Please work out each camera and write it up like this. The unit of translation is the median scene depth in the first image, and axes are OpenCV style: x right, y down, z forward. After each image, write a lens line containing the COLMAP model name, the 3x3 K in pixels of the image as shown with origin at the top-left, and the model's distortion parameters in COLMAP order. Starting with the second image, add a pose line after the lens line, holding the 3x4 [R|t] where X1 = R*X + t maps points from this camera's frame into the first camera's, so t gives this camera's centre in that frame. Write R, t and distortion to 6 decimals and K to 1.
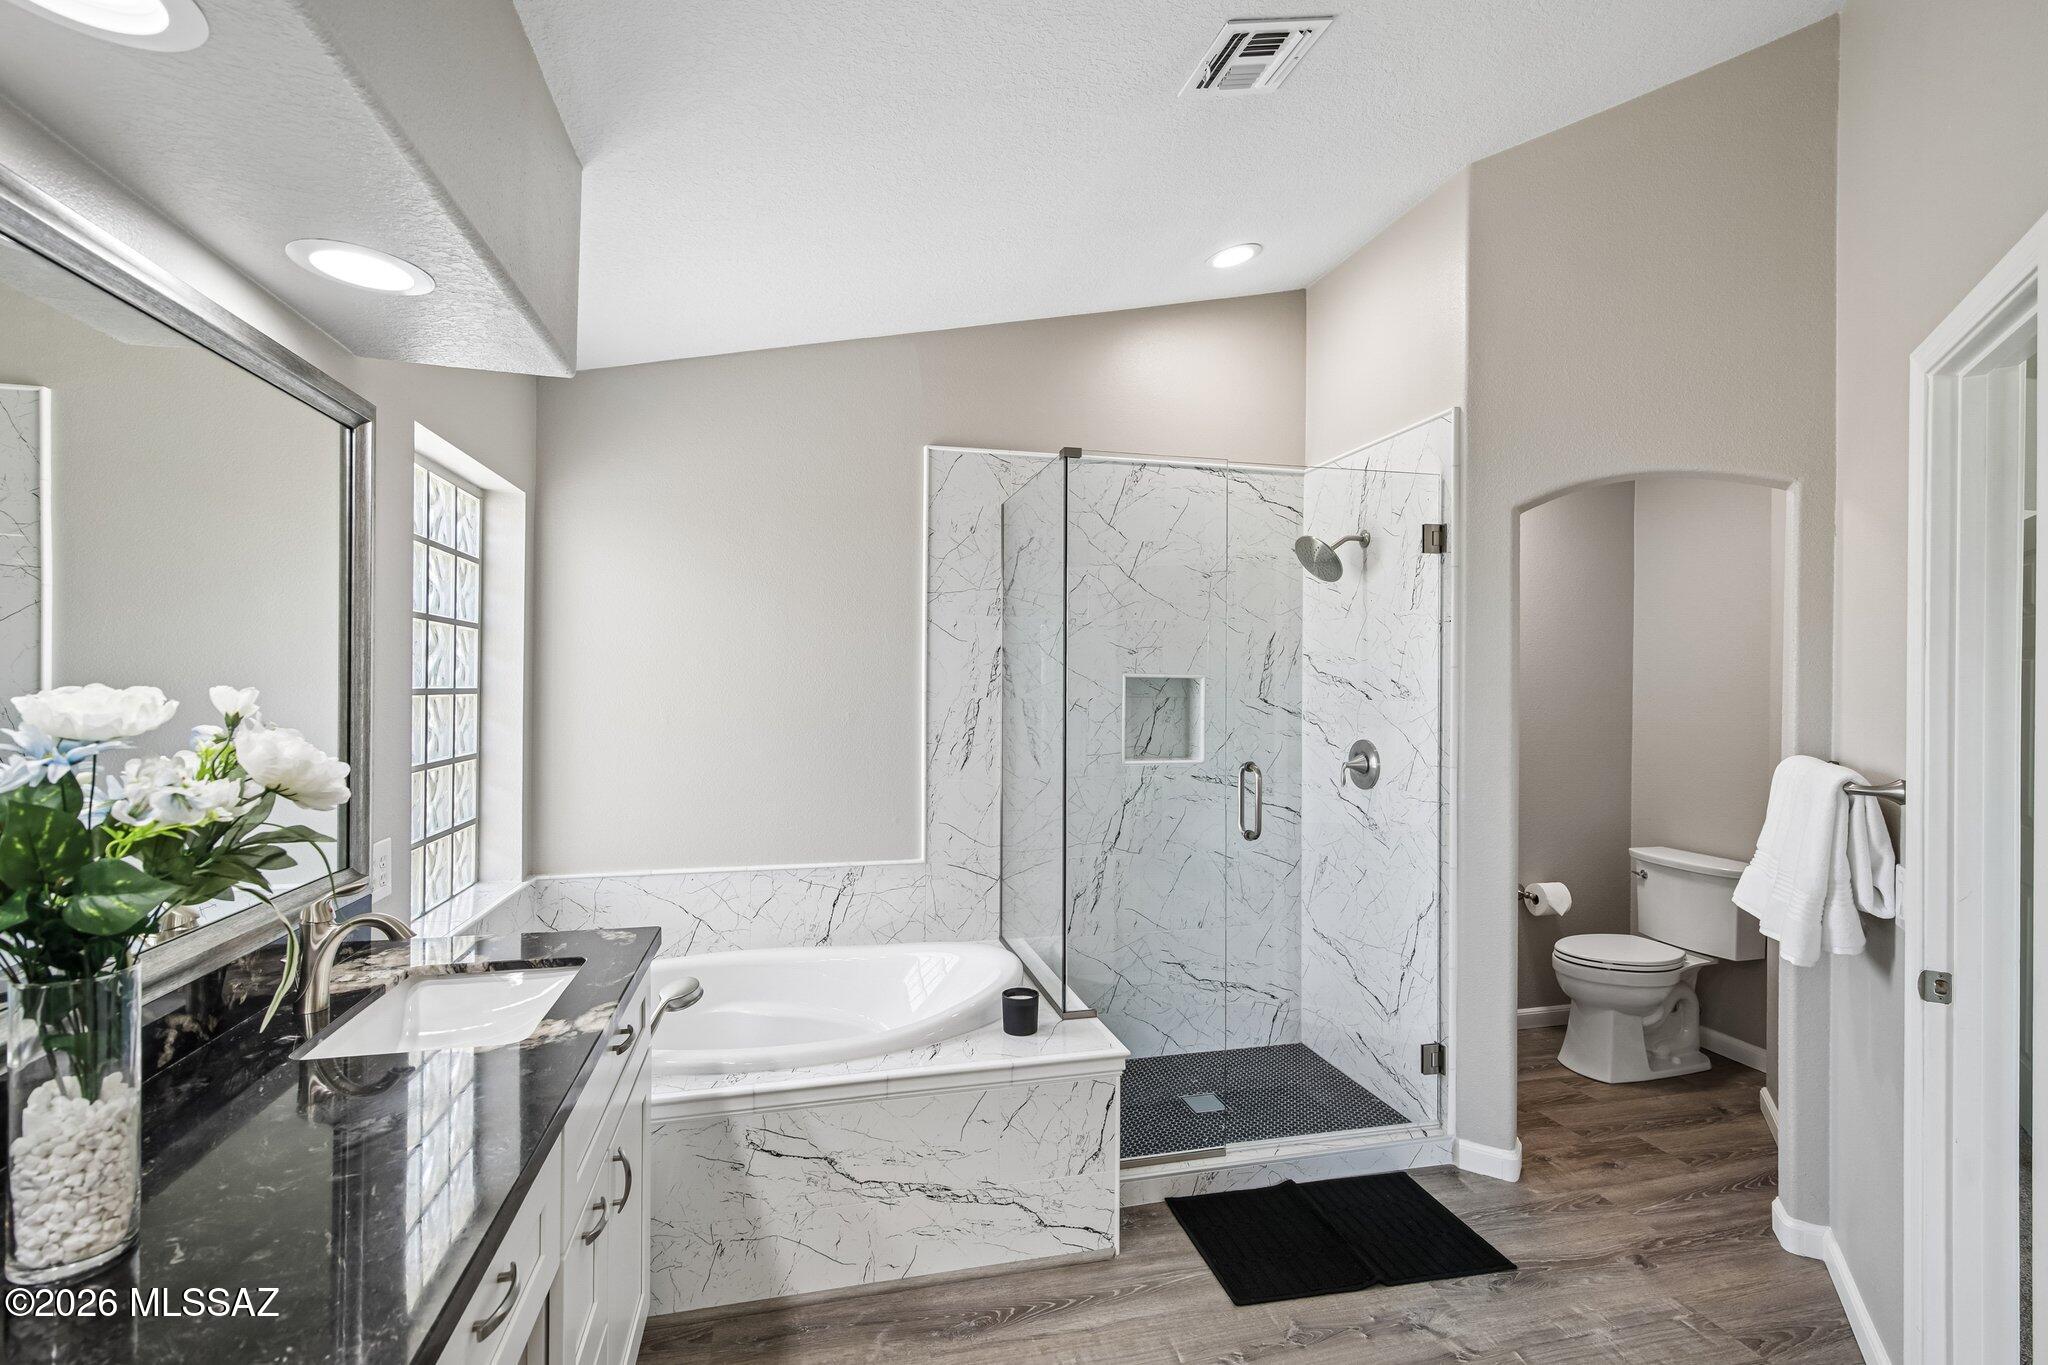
lens RADIAL K [[928.7, 0, 1010.7], [0, 928.7, 683.0], [0, 0, 1]] dist [-0.003057, 0.001325]
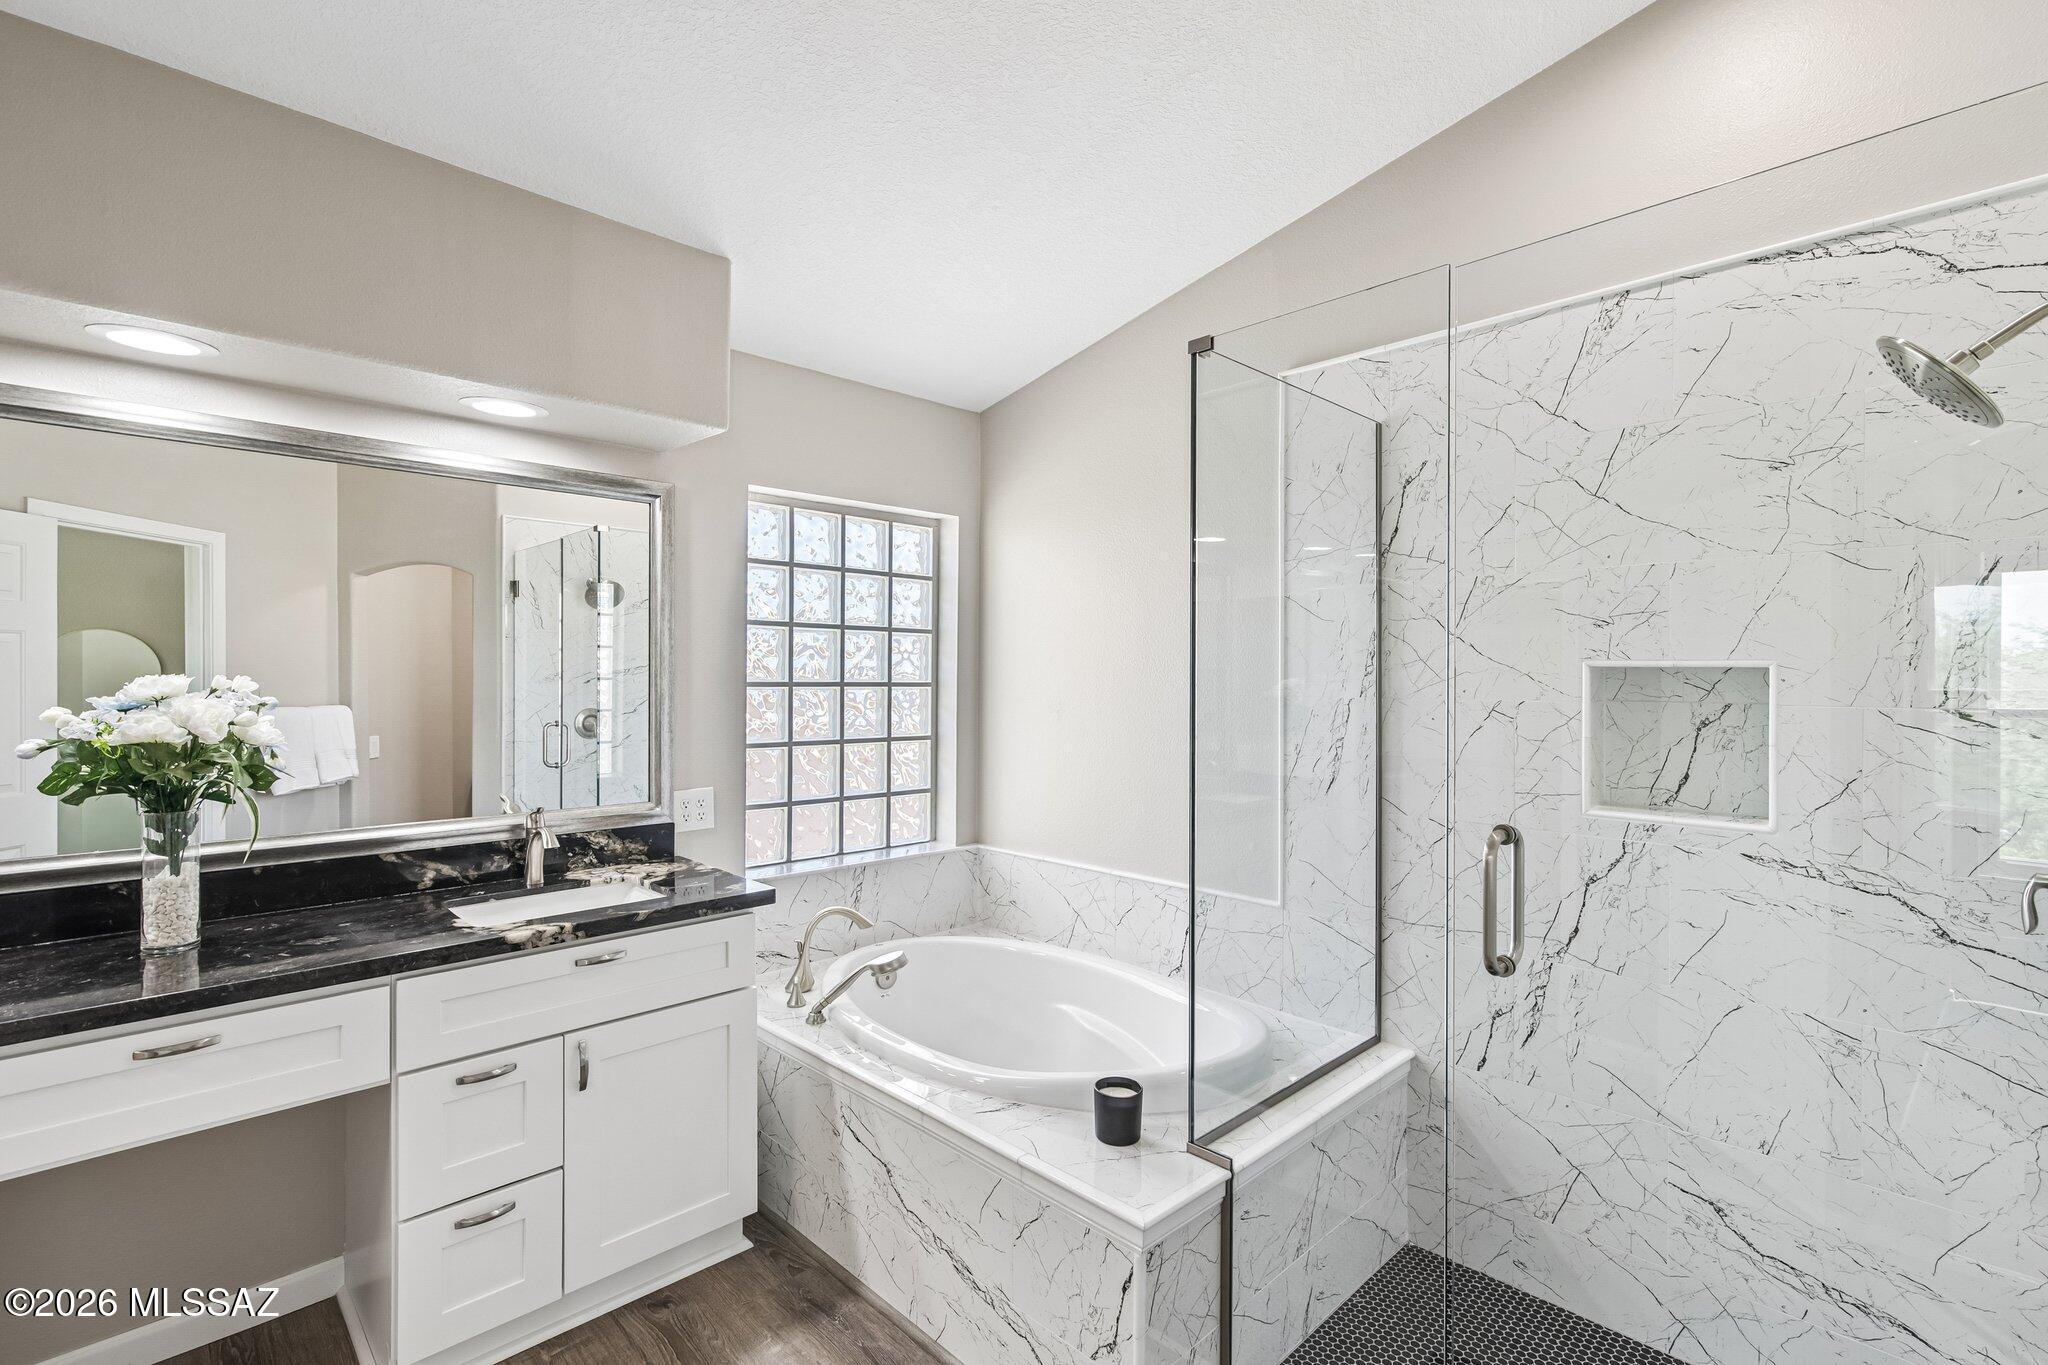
lens RADIAL K [[928.7, 0, 1011.6], [0, 928.7, 680.0], [0, 0, 1]] dist [-0.003057, 0.001325]
pose [[0.509737, 0.000610, -0.860330, 0.462560], [-0.001422, 0.999999, -0.000134, 0.002761], [0.860329, 0.001292, 0.509738, 0.406249]]
